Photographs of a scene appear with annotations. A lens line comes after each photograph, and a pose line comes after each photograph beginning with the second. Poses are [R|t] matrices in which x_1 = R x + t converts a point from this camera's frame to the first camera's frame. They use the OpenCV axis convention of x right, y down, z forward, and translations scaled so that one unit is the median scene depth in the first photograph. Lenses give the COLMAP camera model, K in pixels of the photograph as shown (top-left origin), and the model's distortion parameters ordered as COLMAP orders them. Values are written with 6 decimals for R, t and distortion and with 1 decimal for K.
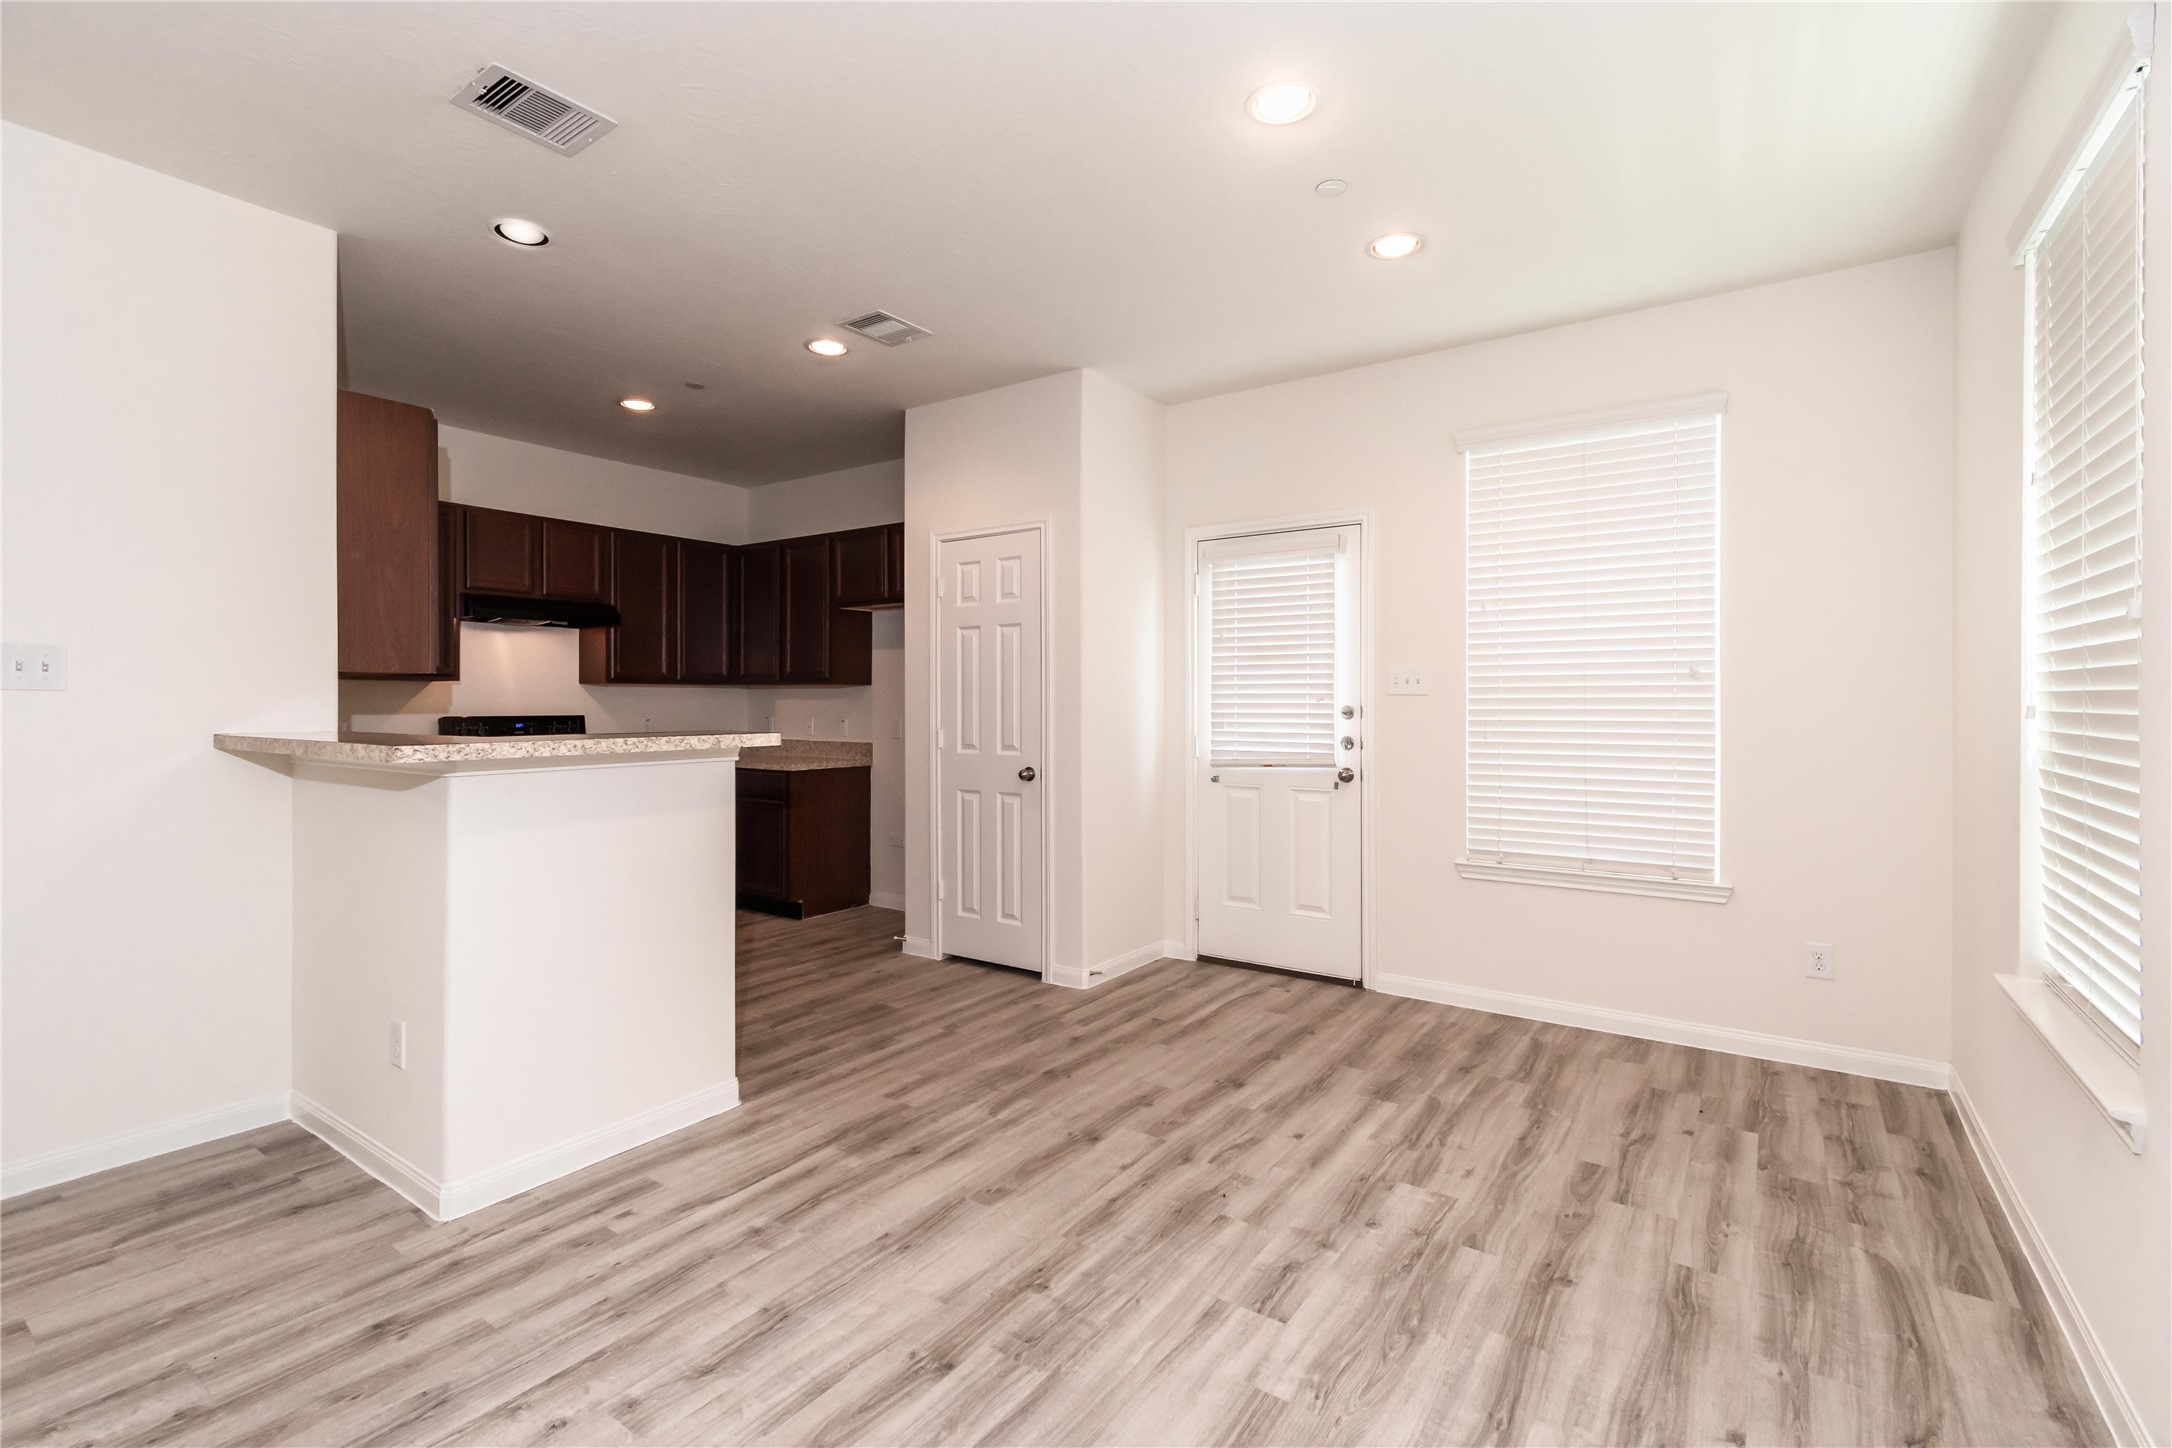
lens RADIAL K [[970.3, 0, 1076.2], [0, 970.3, 712.0], [0, 0, 1]] dist [0.003440, -0.001812]
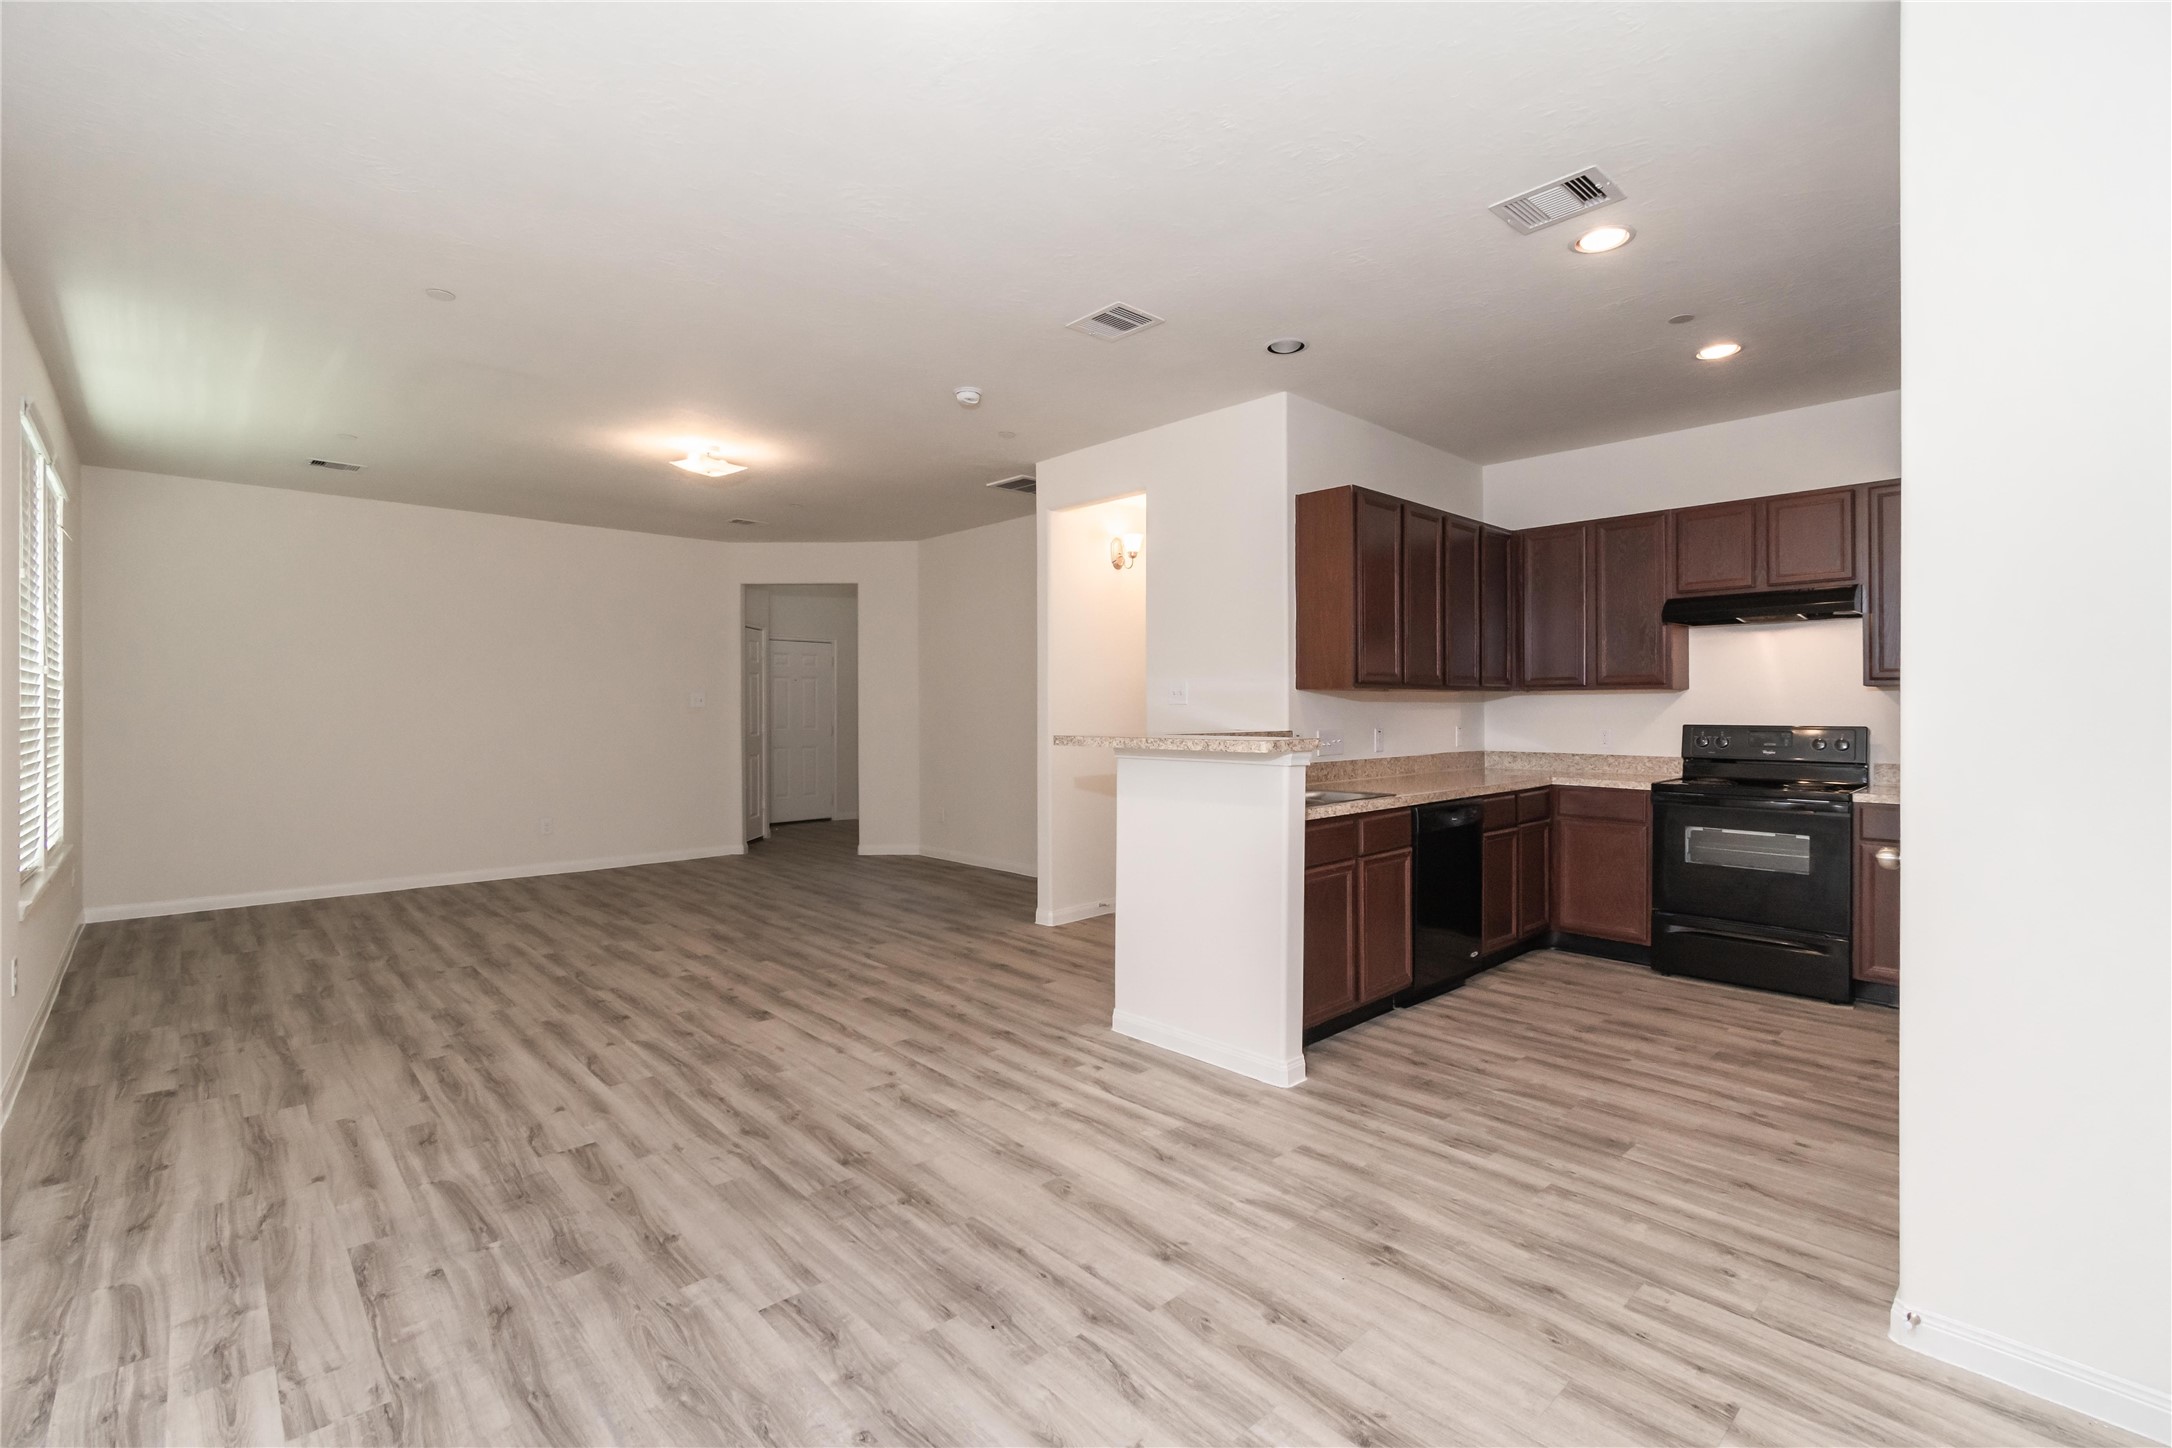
lens RADIAL K [[970.3, 0, 1091.2], [0, 970.3, 722.6], [0, 0, 1]] dist [0.003440, -0.001812]
pose [[-0.197610, 0.015089, -0.980165, 0.638615], [-0.011006, 0.999784, 0.017610, -0.016150], [0.980219, 0.014268, -0.197401, 0.850770]]
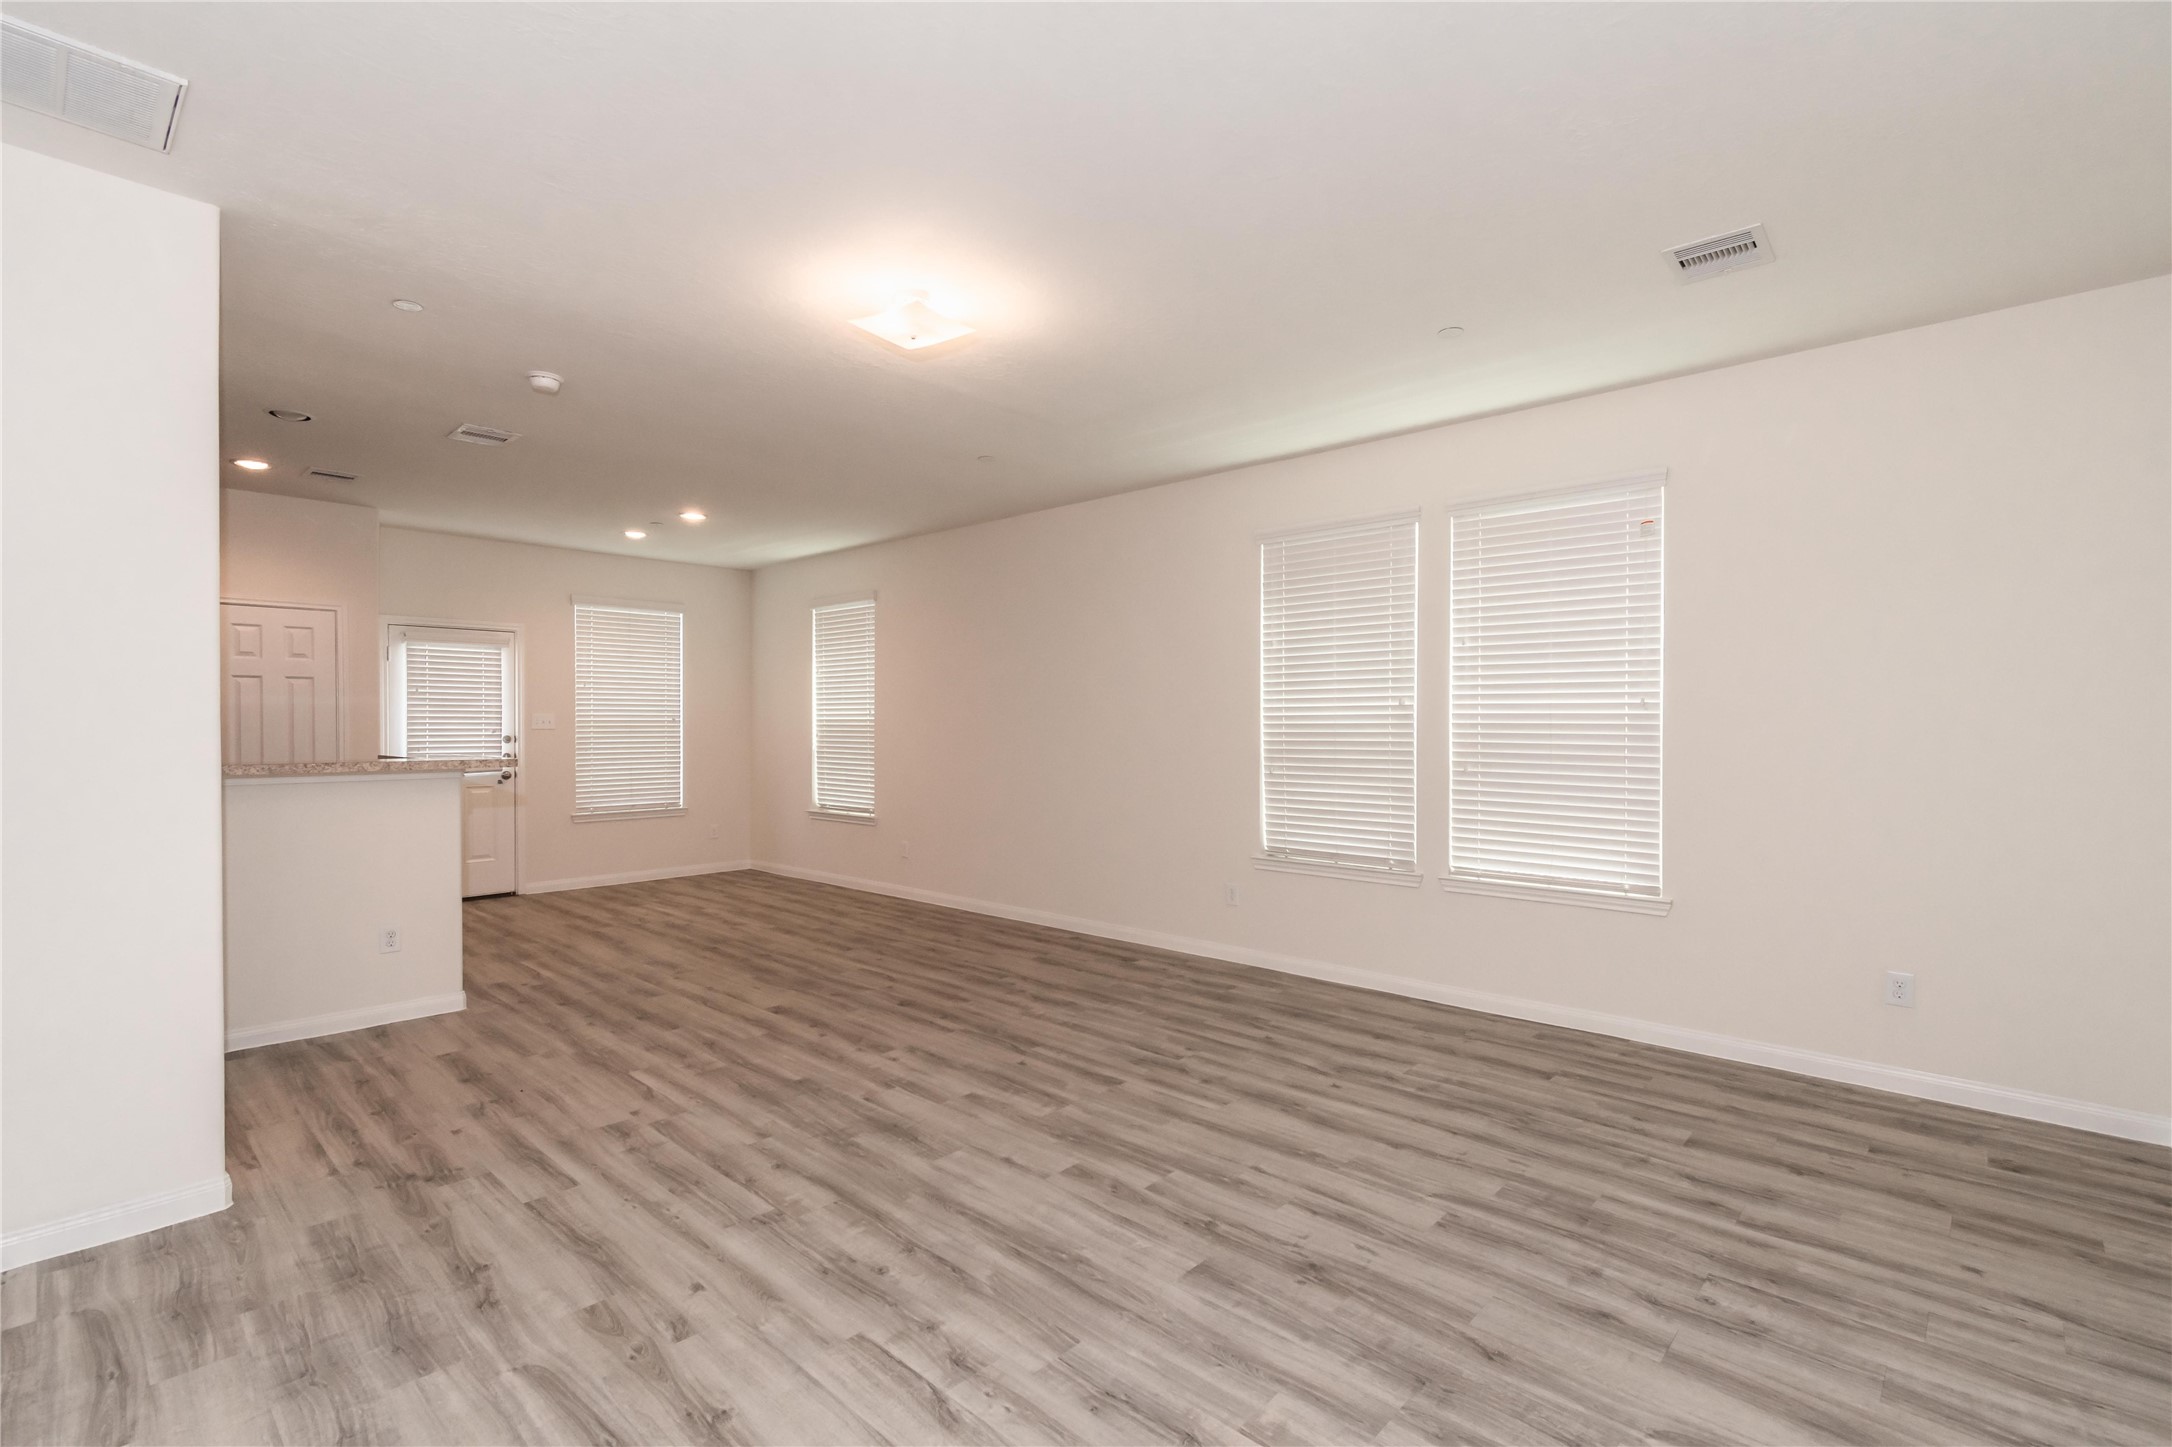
lens RADIAL K [[970.3, 0, 1082.0], [0, 970.3, 717.8], [0, 0, 1]] dist [0.003440, -0.001812]
pose [[0.130430, 0.010202, 0.991405, -1.576868], [0.011975, 0.999858, -0.011865, -0.005827], [-0.991385, 0.013420, 0.130290, -0.296906]]
